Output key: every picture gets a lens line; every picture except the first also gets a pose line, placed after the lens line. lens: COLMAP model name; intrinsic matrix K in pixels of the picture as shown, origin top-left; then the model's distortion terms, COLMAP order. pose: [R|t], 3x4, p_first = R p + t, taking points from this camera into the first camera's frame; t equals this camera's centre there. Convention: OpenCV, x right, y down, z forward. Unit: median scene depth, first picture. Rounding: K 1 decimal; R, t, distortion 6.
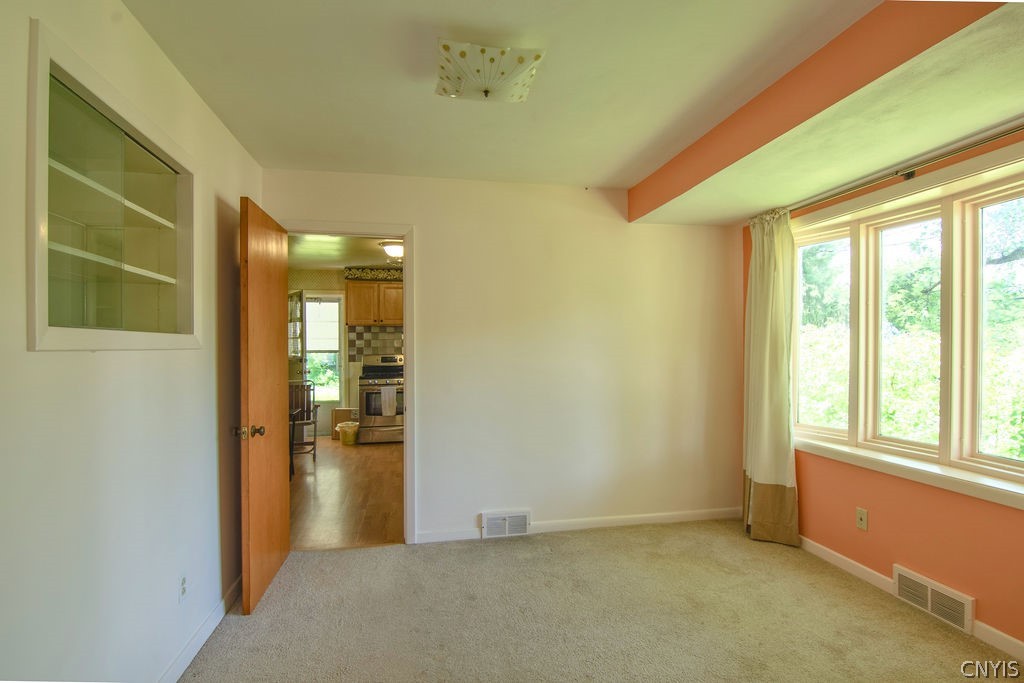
lens RADIAL K [[490.2, 0, 513.7], [0, 490.2, 346.0], [0, 0, 1]] dist [-0.023949, -0.000797]
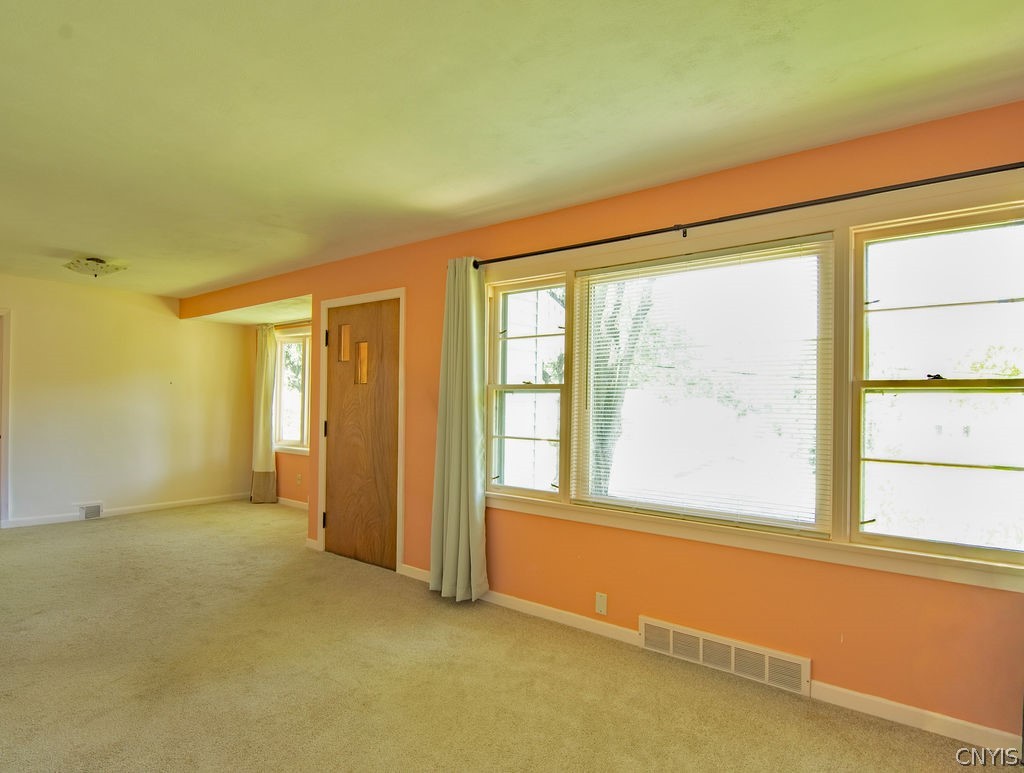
lens RADIAL K [[594.6, 0, 514.6], [0, 594.6, 389.3], [0, 0, 1]] dist [0.001584, 0.000171]
pose [[0.768792, 0.021833, 0.639126, -0.186982], [-0.007956, 0.999666, -0.024579, 0.019470], [-0.639449, 0.013811, 0.768709, -1.355884]]
